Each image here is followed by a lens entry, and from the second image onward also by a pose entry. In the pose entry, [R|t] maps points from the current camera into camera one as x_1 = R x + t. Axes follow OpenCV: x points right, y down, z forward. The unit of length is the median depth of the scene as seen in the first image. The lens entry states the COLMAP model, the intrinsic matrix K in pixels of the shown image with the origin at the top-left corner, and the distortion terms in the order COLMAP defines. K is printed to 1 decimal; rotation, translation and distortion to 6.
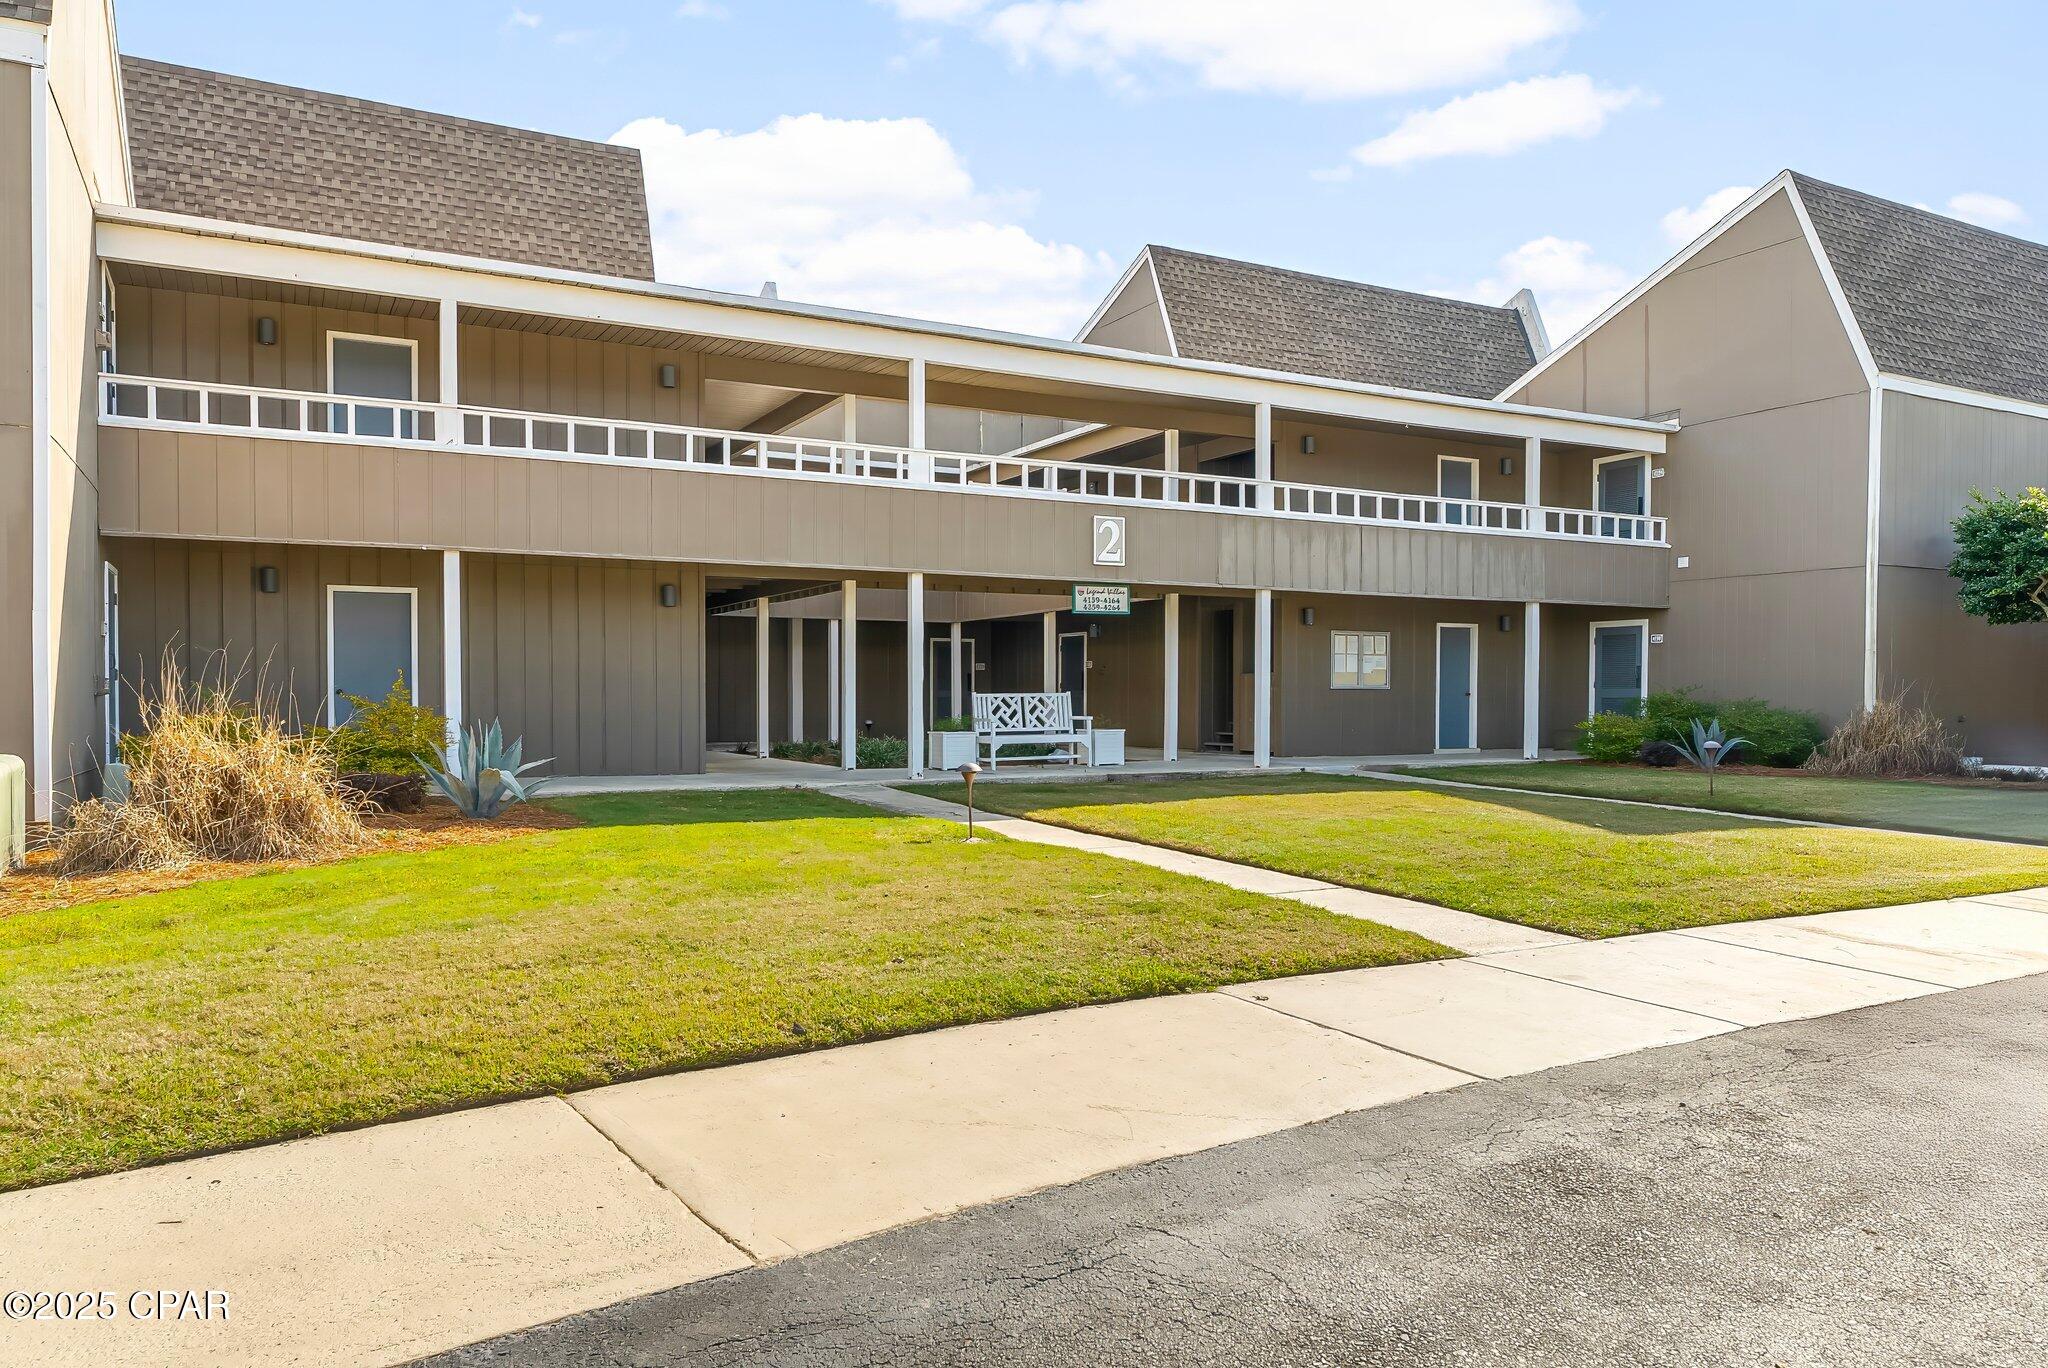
lens RADIAL K [[1403.5, 0, 1017.2], [0, 1403.5, 718.4], [0, 0, 1]] dist [-0.000848, -0.001072]
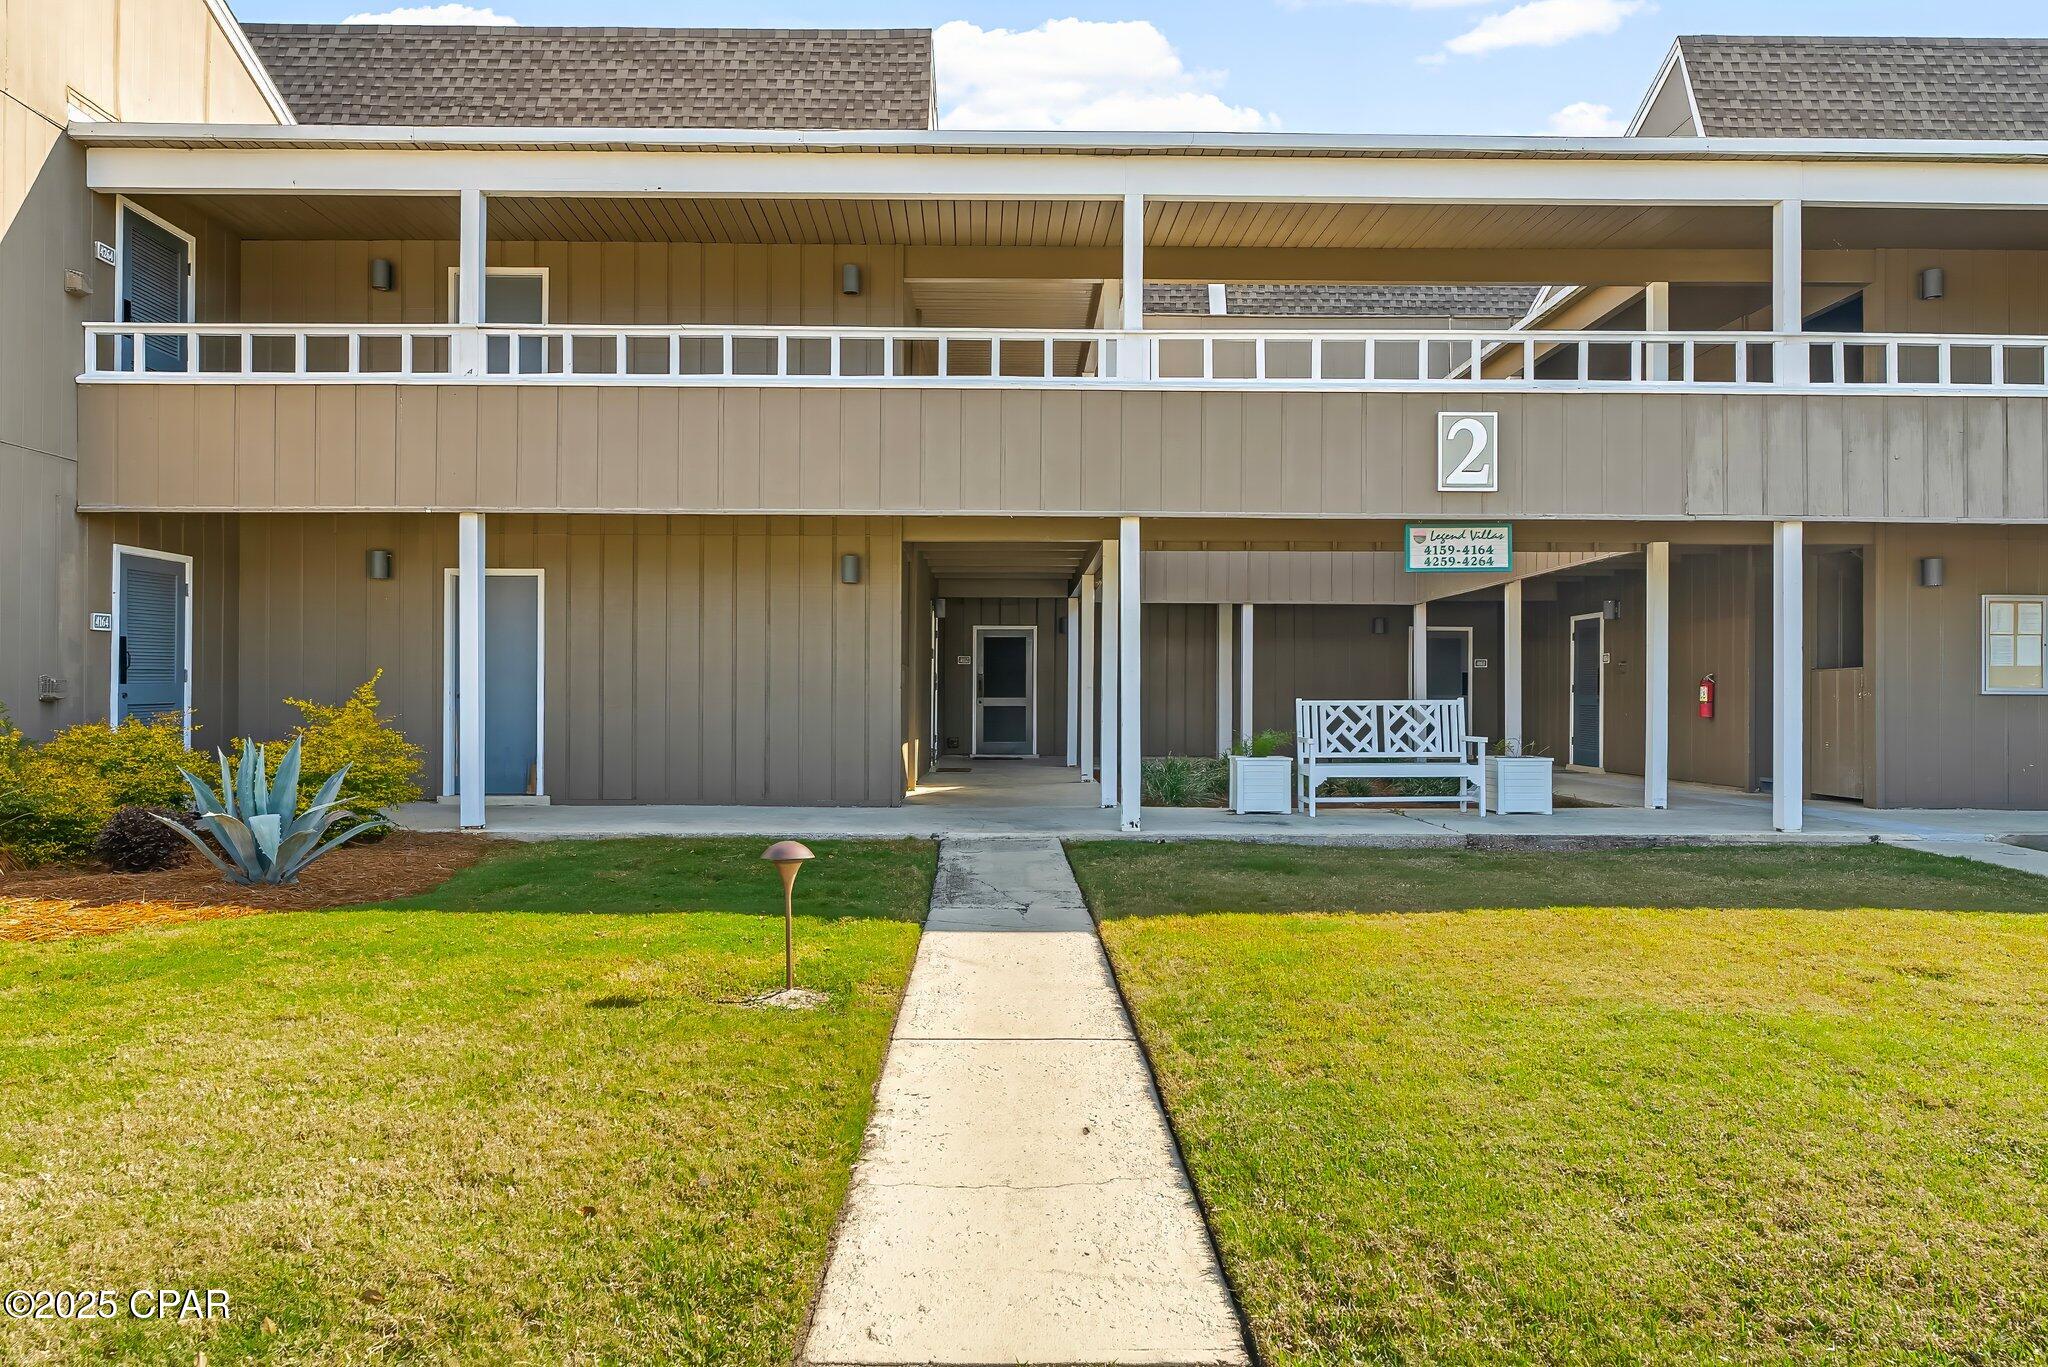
lens RADIAL K [[1375.5, 0, 1024.0], [0, 1375.5, 683.5], [0, 0, 1]] dist [-0.001952, 0.001681]
pose [[0.882844, -0.000714, -0.469666, 0.160973], [-0.011548, 0.999664, -0.023226, -0.008815], [0.469525, 0.025929, 0.882538, 0.351549]]
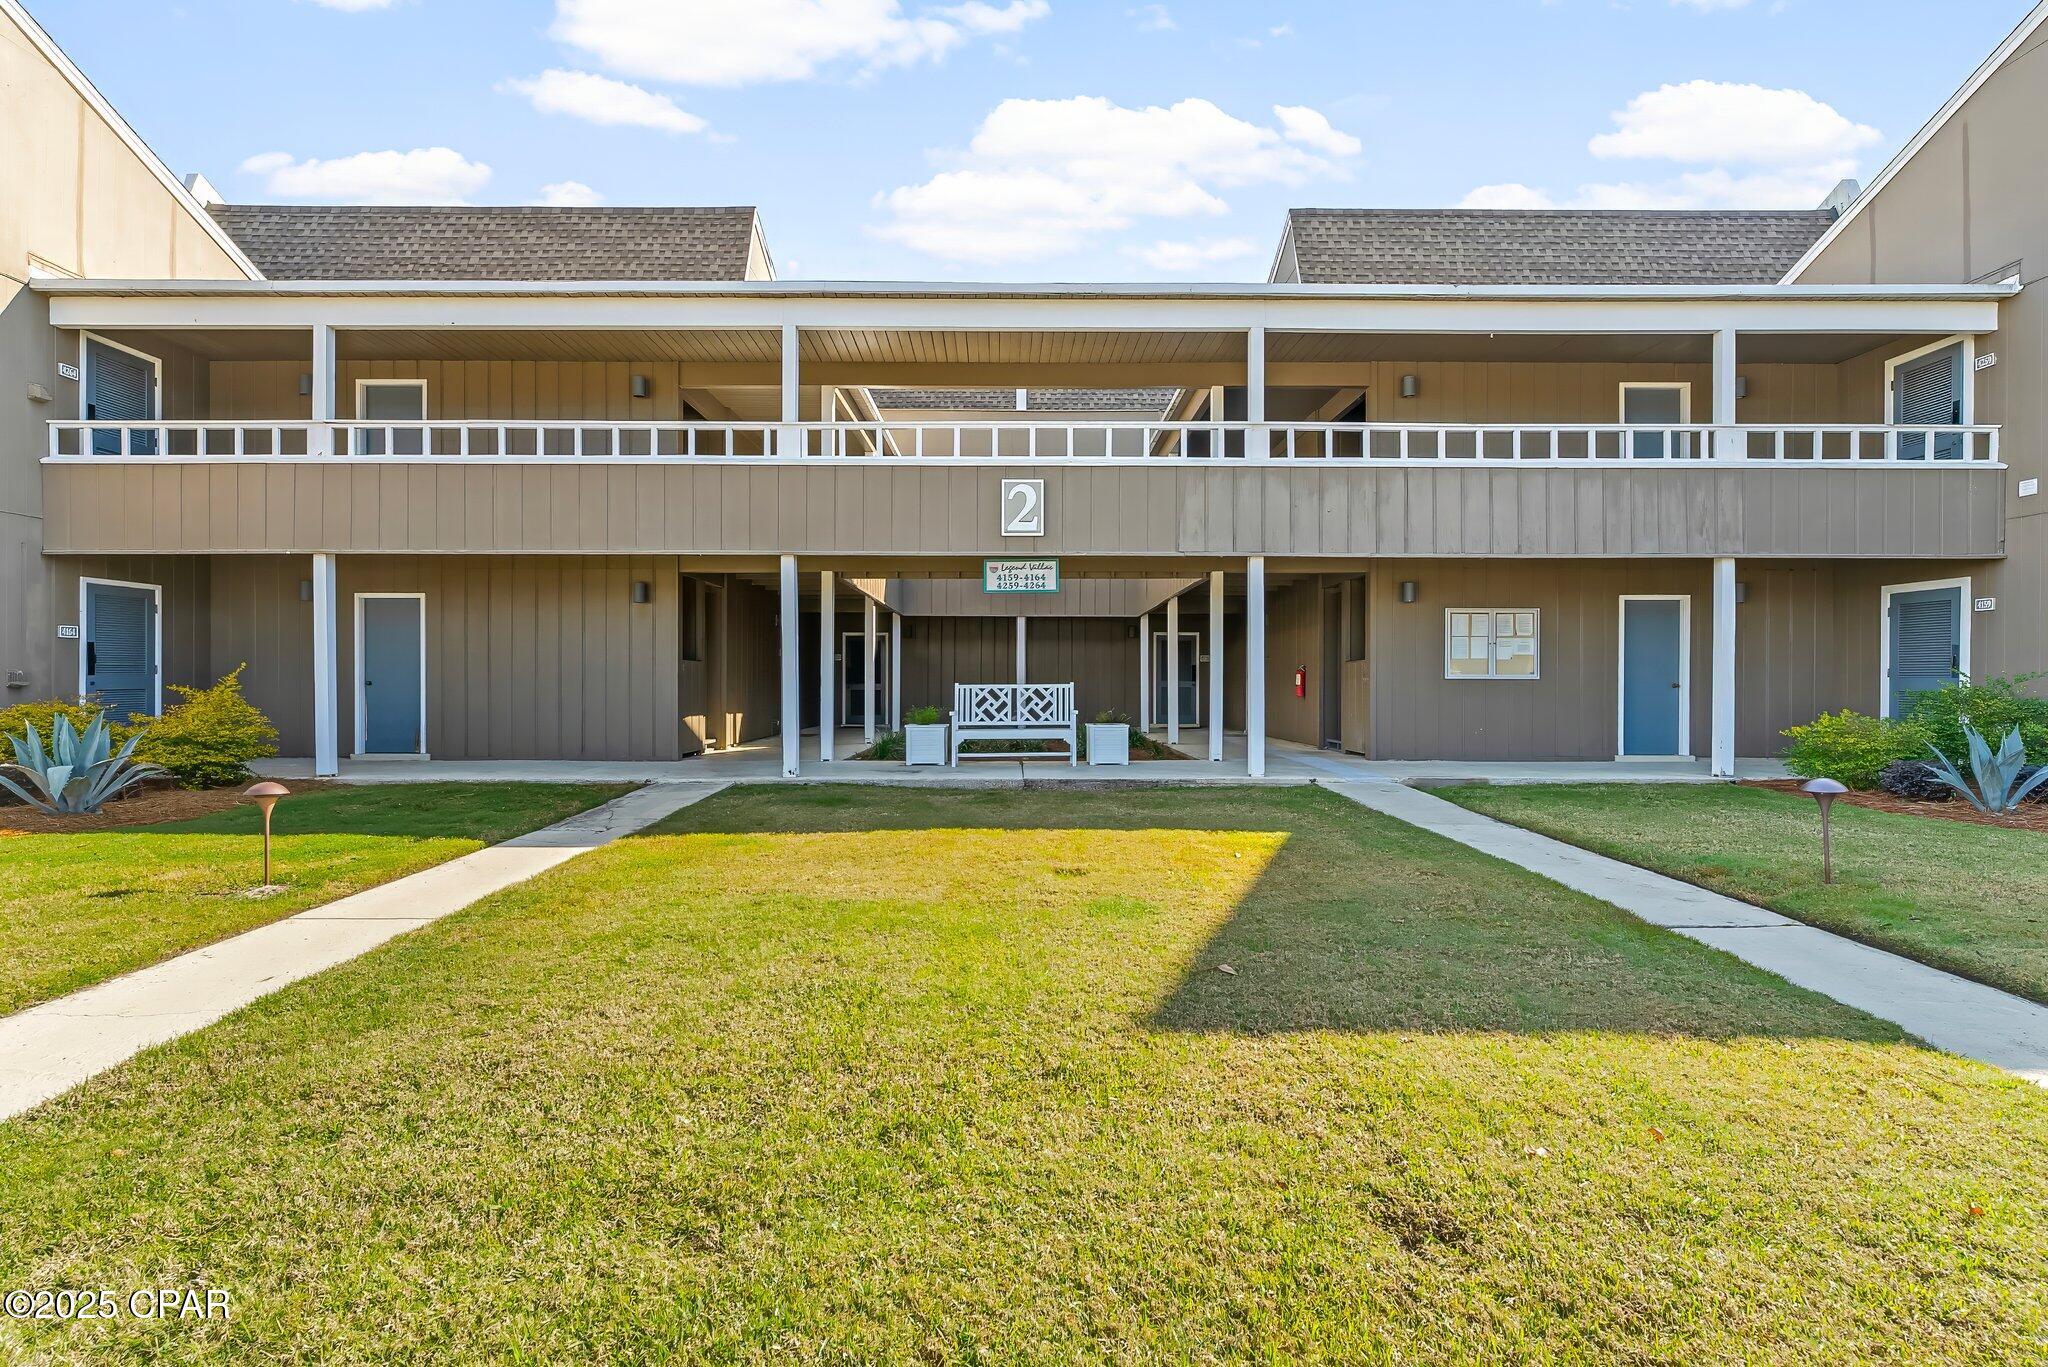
lens RADIAL K [[980.5, 0, 1033.4], [0, 980.5, 692.8], [0, 0, 1]] dist [-0.001599, -0.001855]
pose [[0.881136, 0.004997, -0.472836, 0.325650], [-0.008535, 0.999949, -0.005337, -0.009018], [0.472785, 0.008738, 0.881134, 0.433908]]
